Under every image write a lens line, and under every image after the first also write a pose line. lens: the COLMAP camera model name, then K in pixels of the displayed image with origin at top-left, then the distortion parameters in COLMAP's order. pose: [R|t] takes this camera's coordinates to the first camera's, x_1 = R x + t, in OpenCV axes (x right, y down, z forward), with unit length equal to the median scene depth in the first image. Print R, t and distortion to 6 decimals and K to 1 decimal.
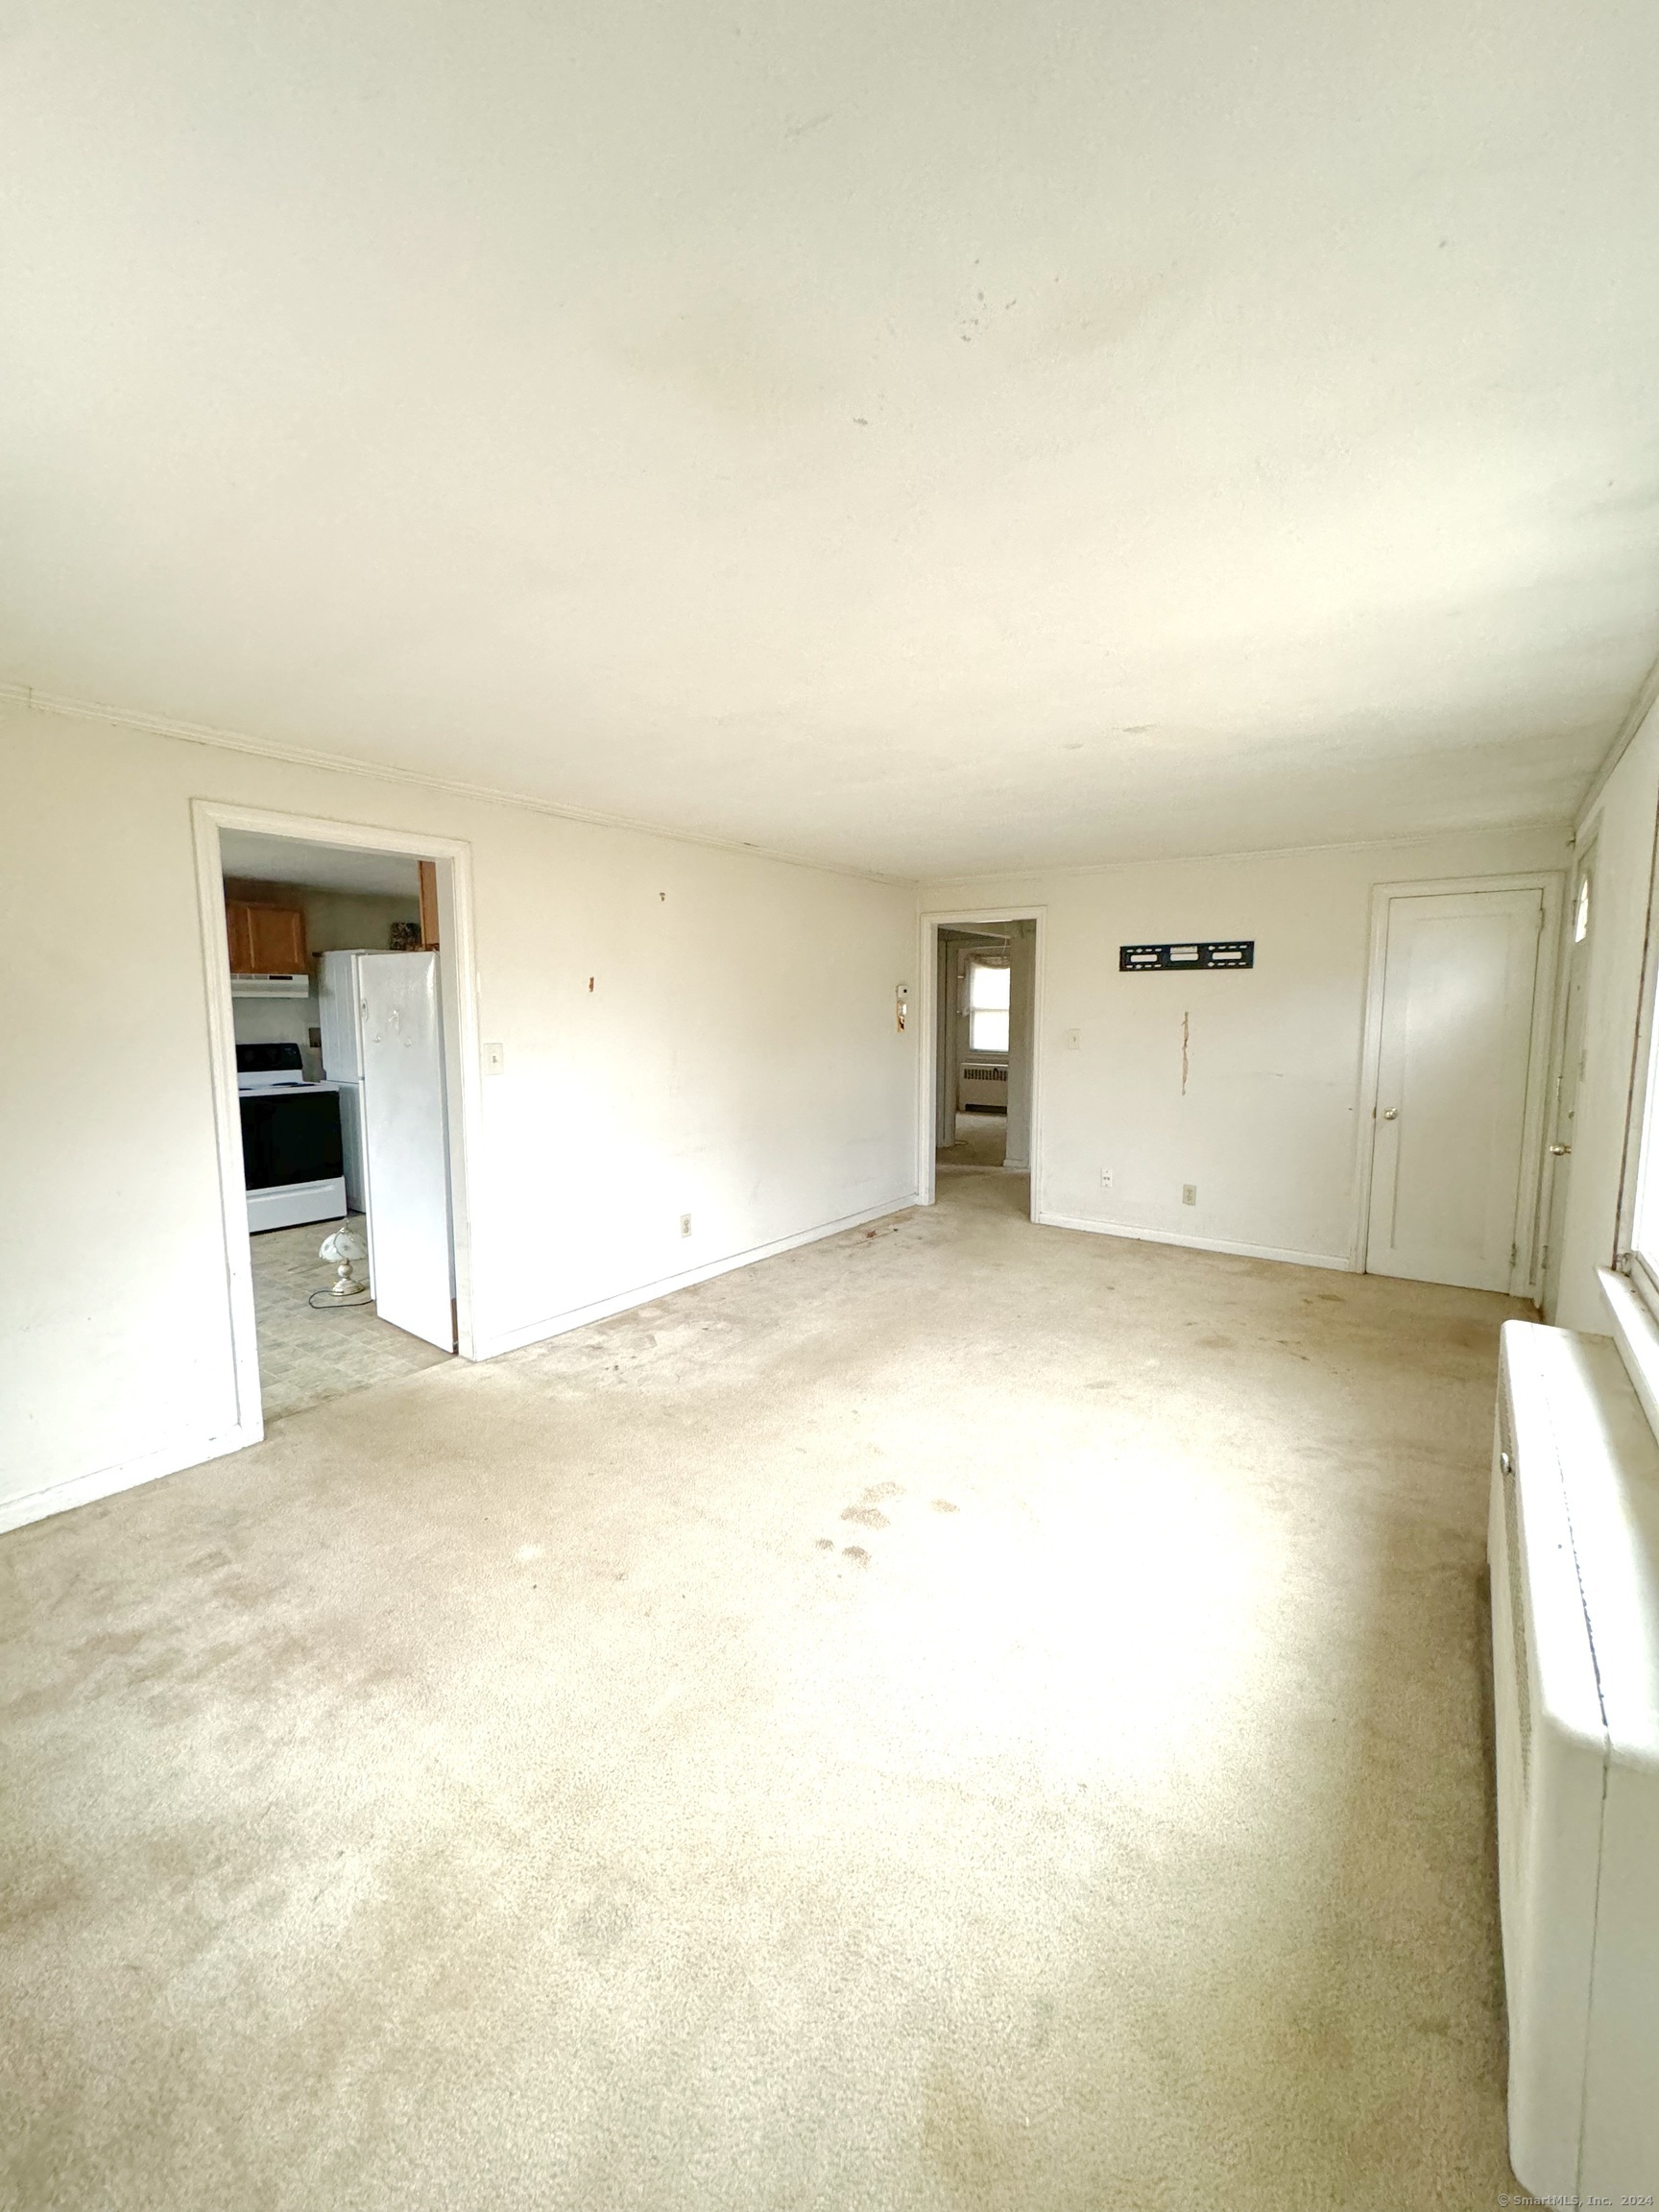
lens RADIAL K [[882.5, 0, 832.7], [0, 882.5, 1104.8], [0, 0, 1]] dist [-0.002356, 0.000315]
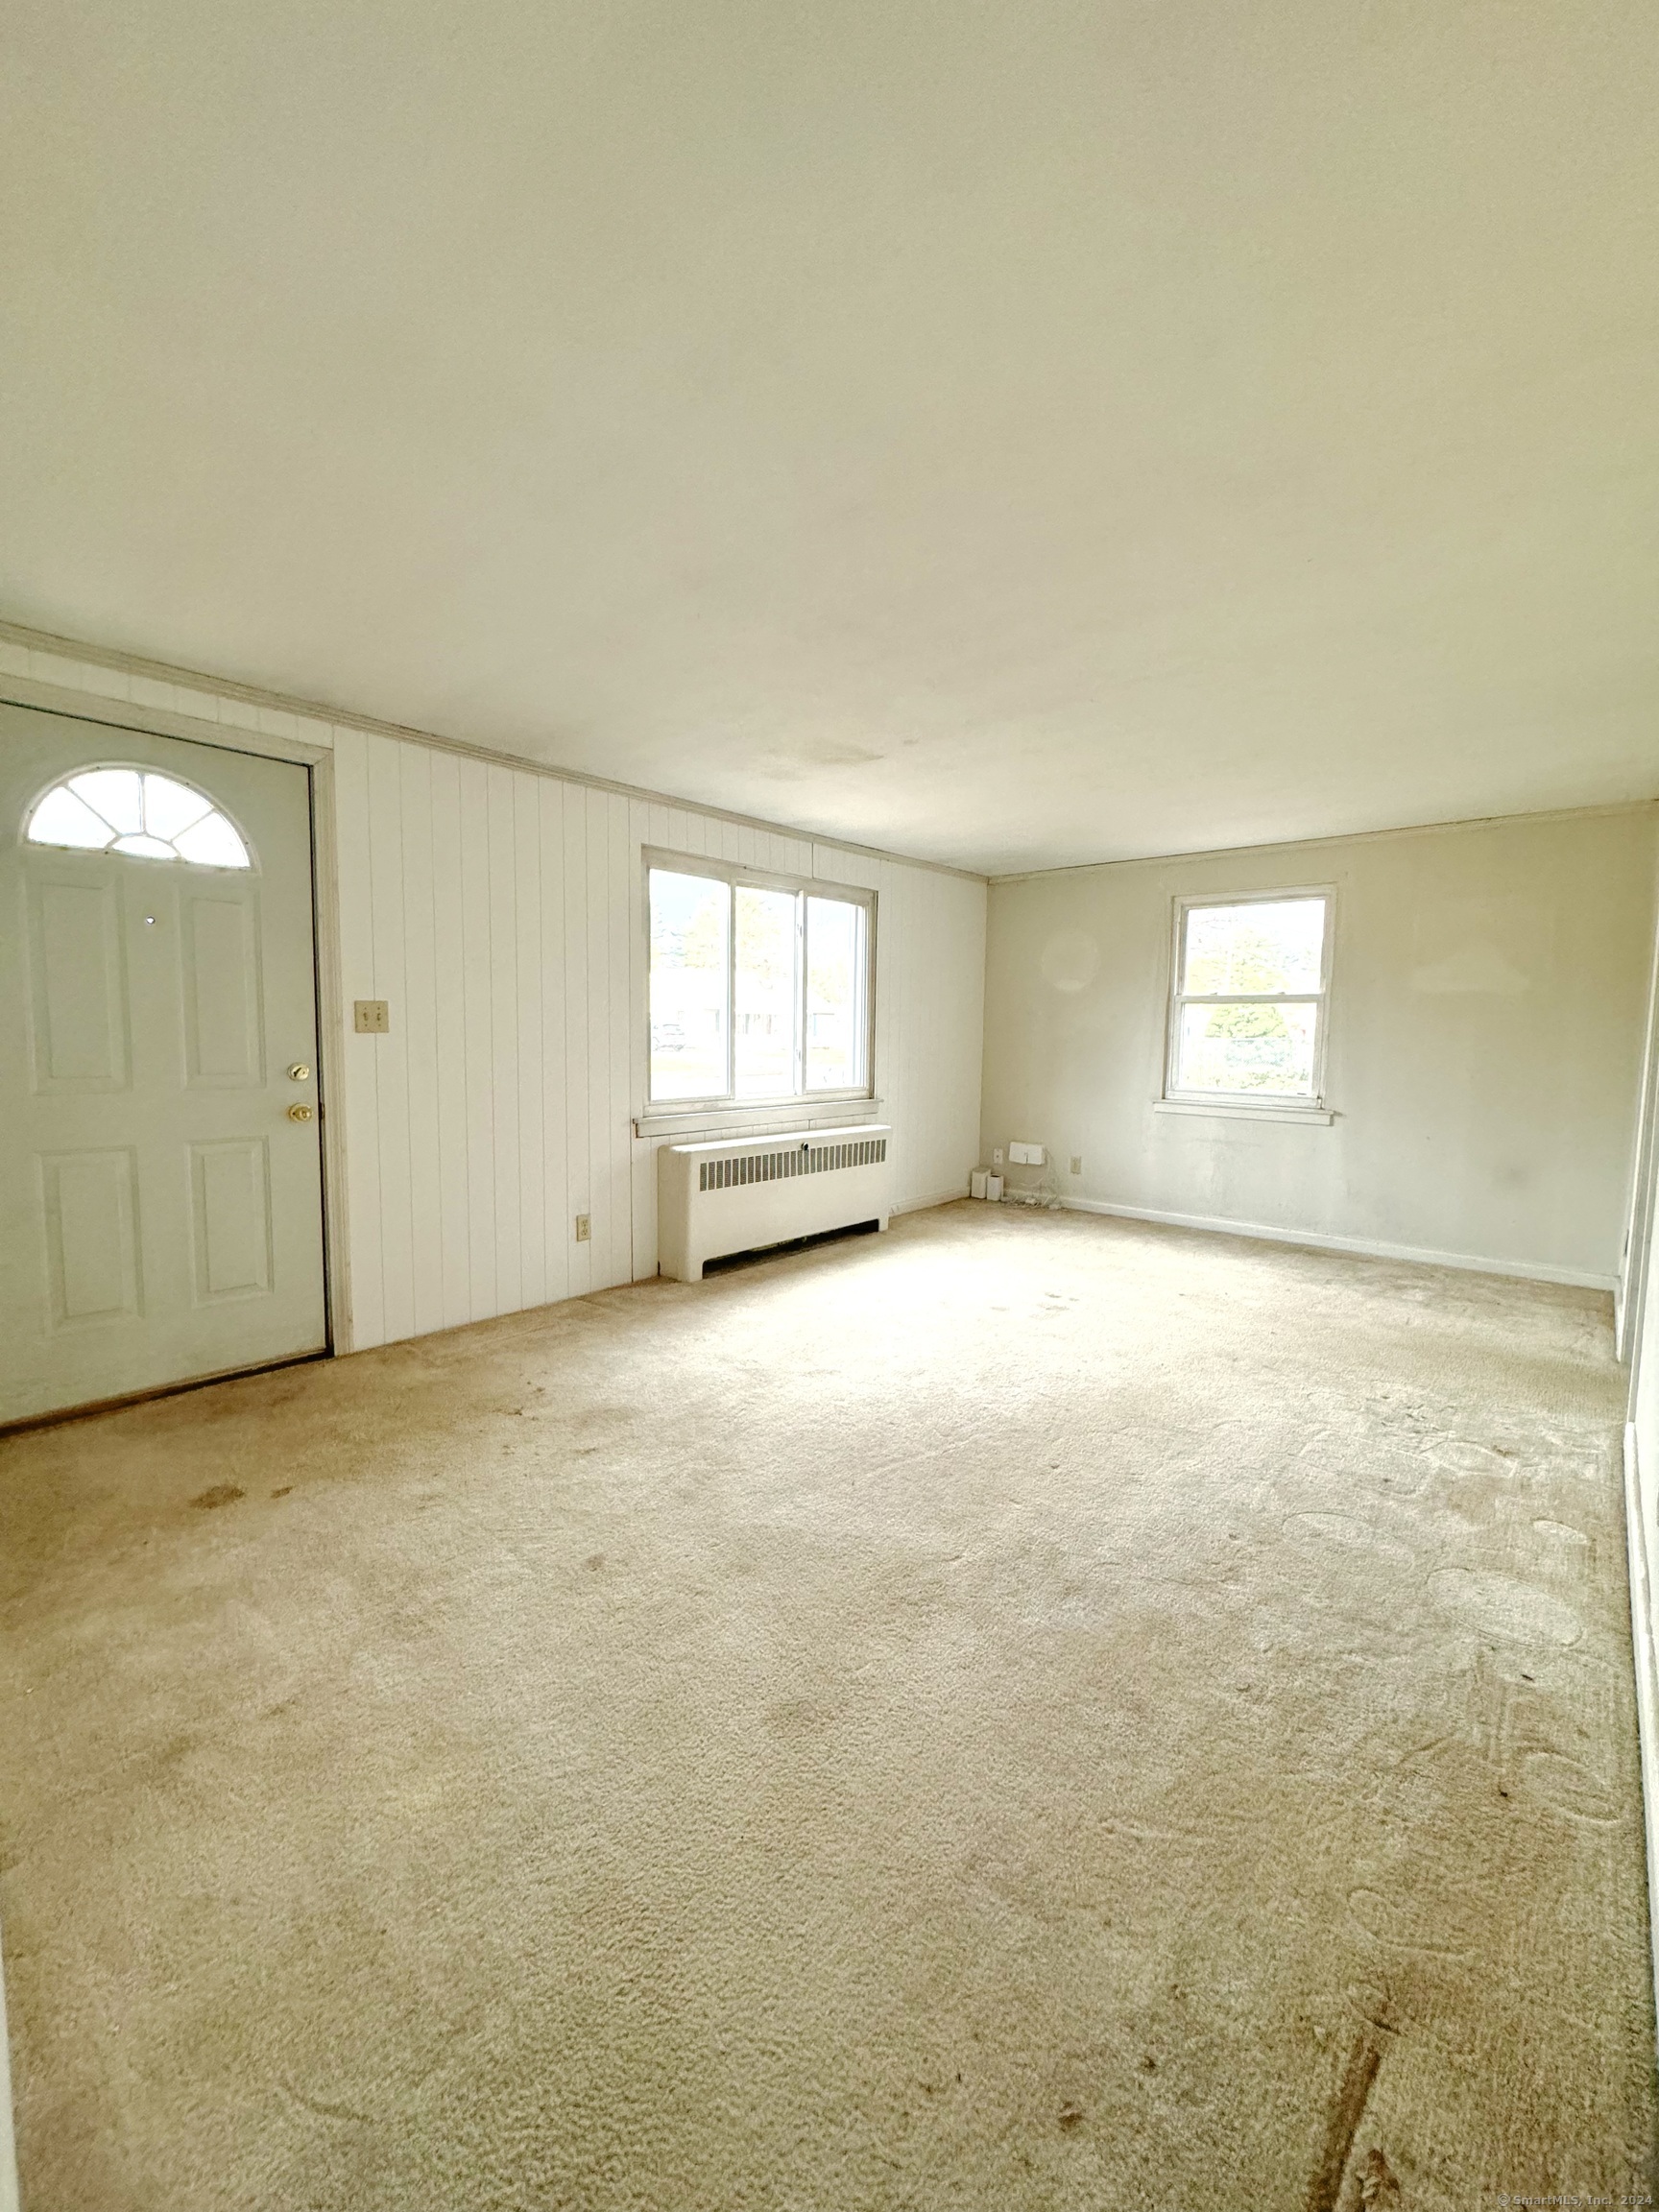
lens RADIAL K [[892.7, 0, 829.5], [0, 892.7, 1106.0], [0, 0, 1]] dist [-0.003286, 0.000724]
pose [[-0.996614, -0.018581, 0.080090, 0.153945], [-0.002232, 0.979882, 0.199563, -0.094127], [-0.082187, 0.198709, -0.976606, 1.258791]]
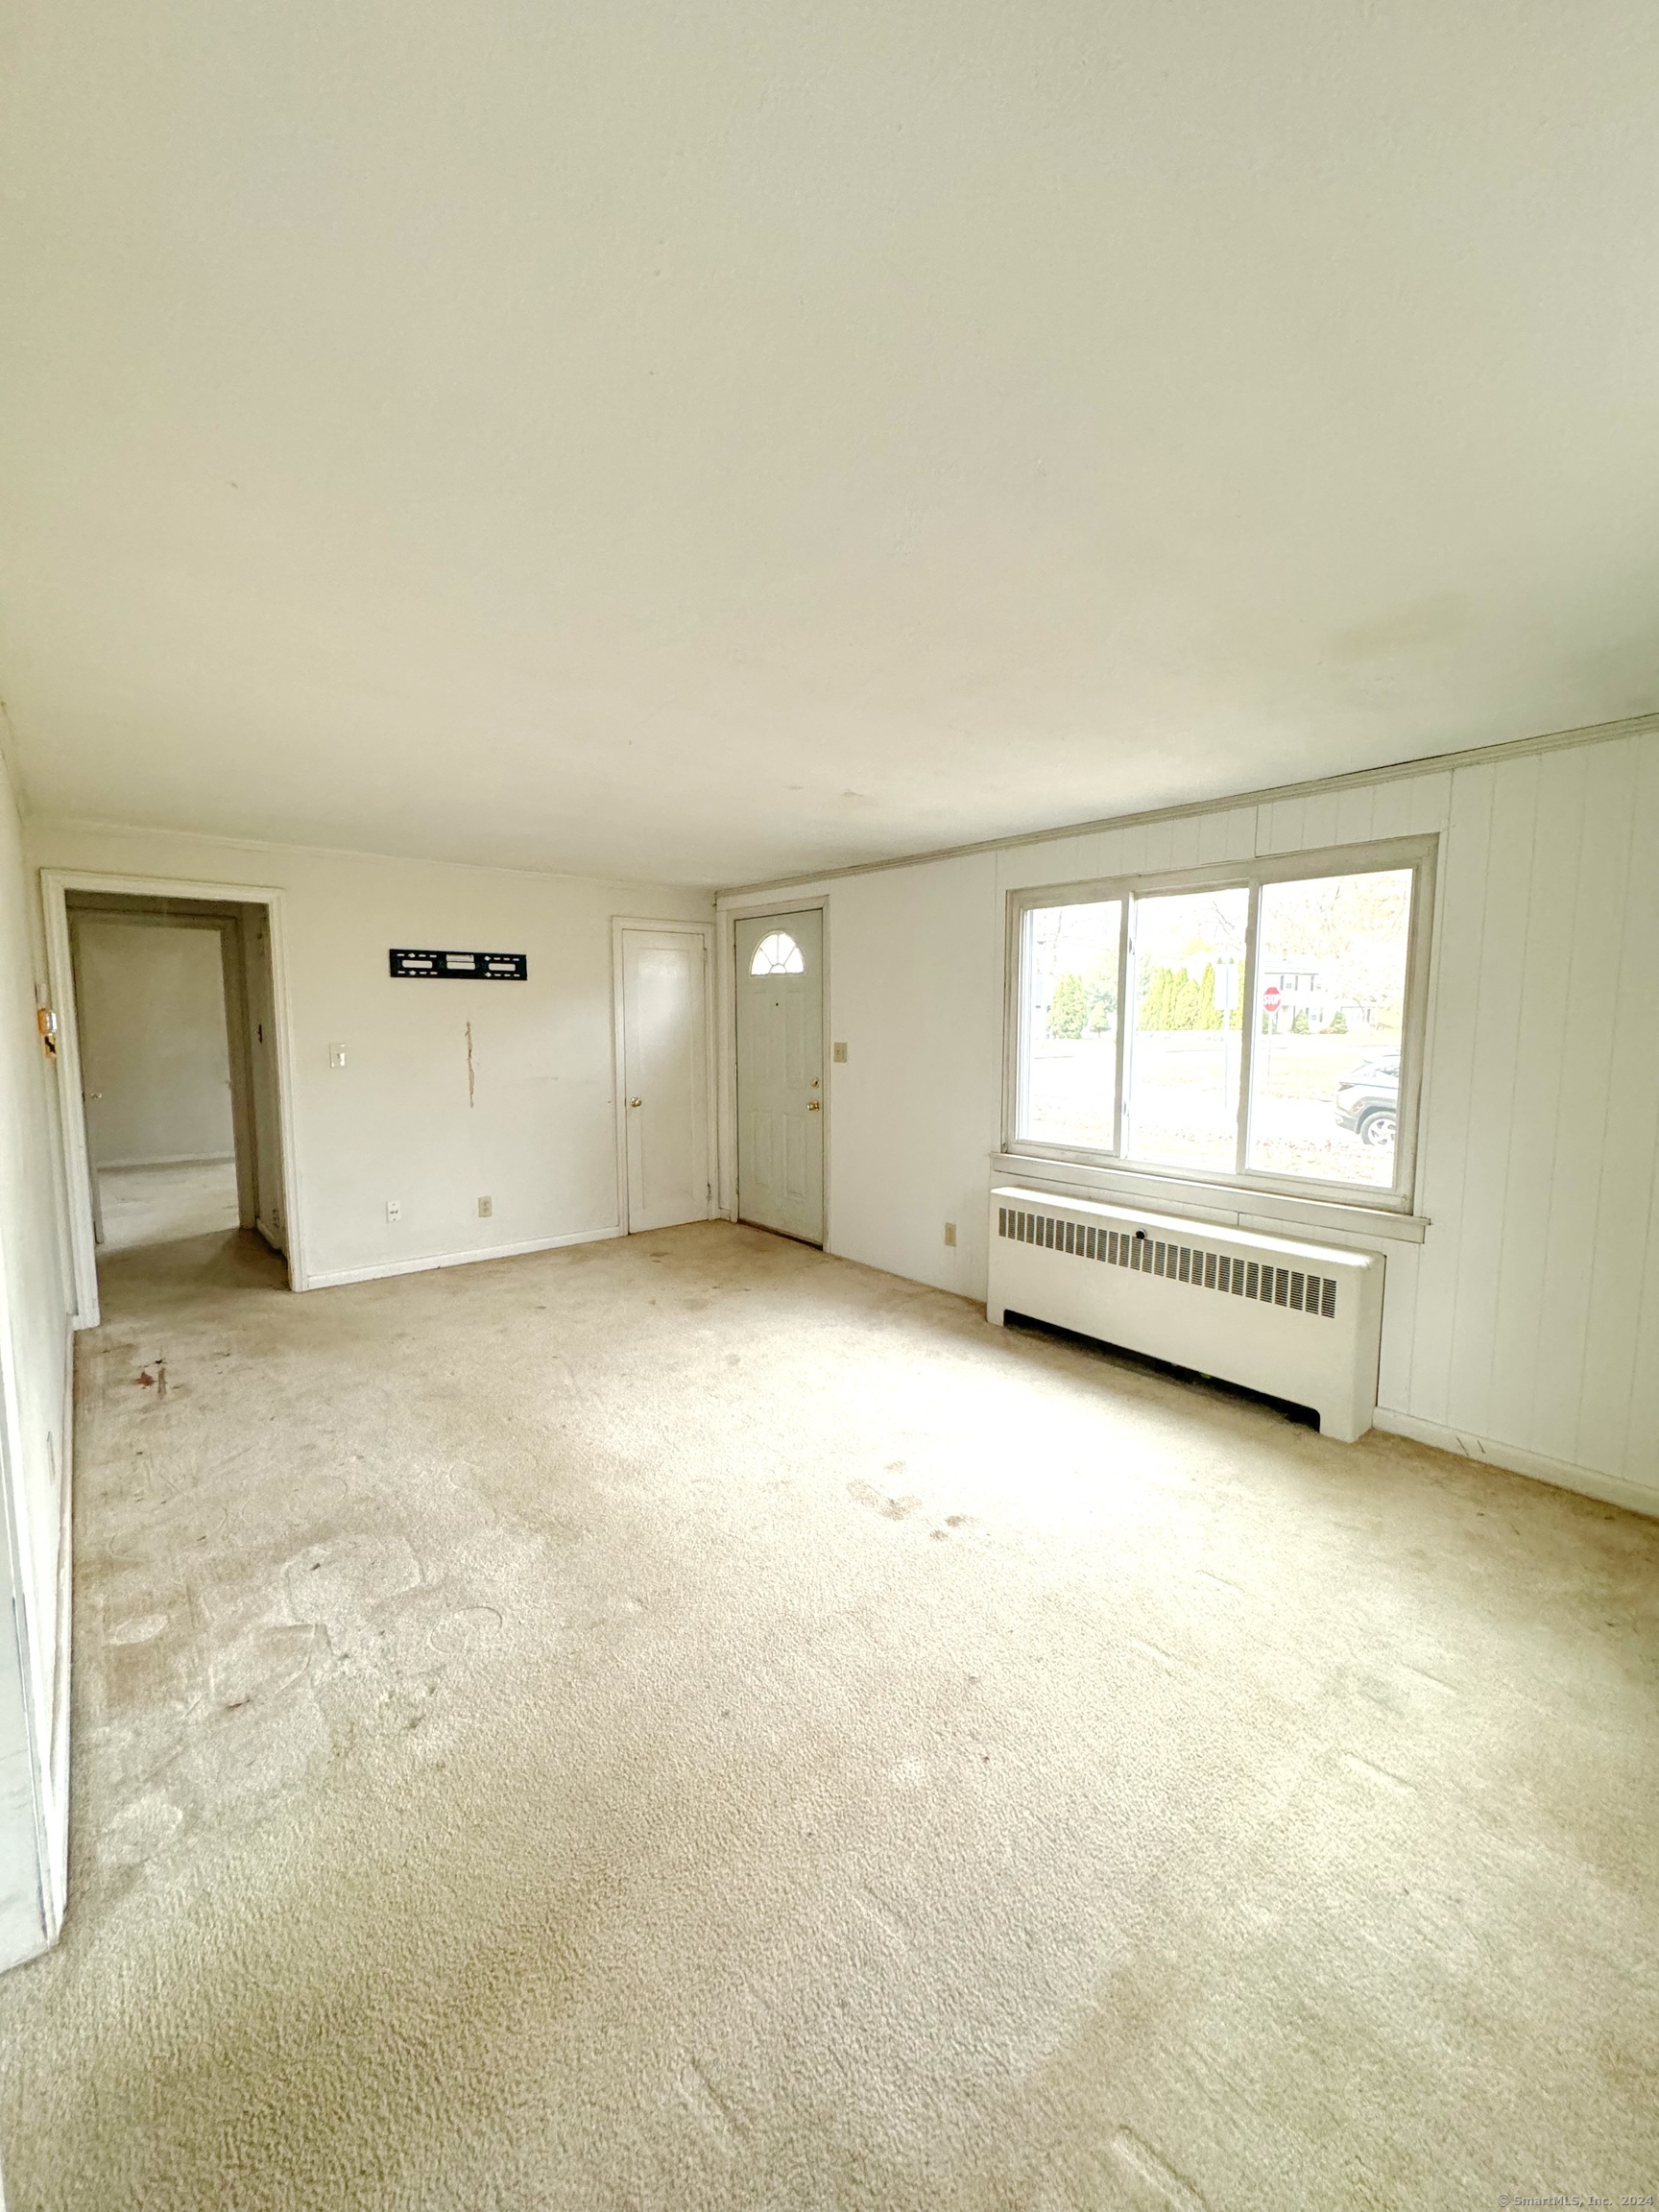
lens RADIAL K [[882.5, 0, 832.7], [0, 882.5, 1104.8], [0, 0, 1]] dist [-0.002356, 0.000315]
pose [[0.235463, -0.097242, 0.967006, -0.476316], [0.109815, 0.991272, 0.072943, -0.043337], [-0.965659, 0.089016, 0.244087, 0.397473]]
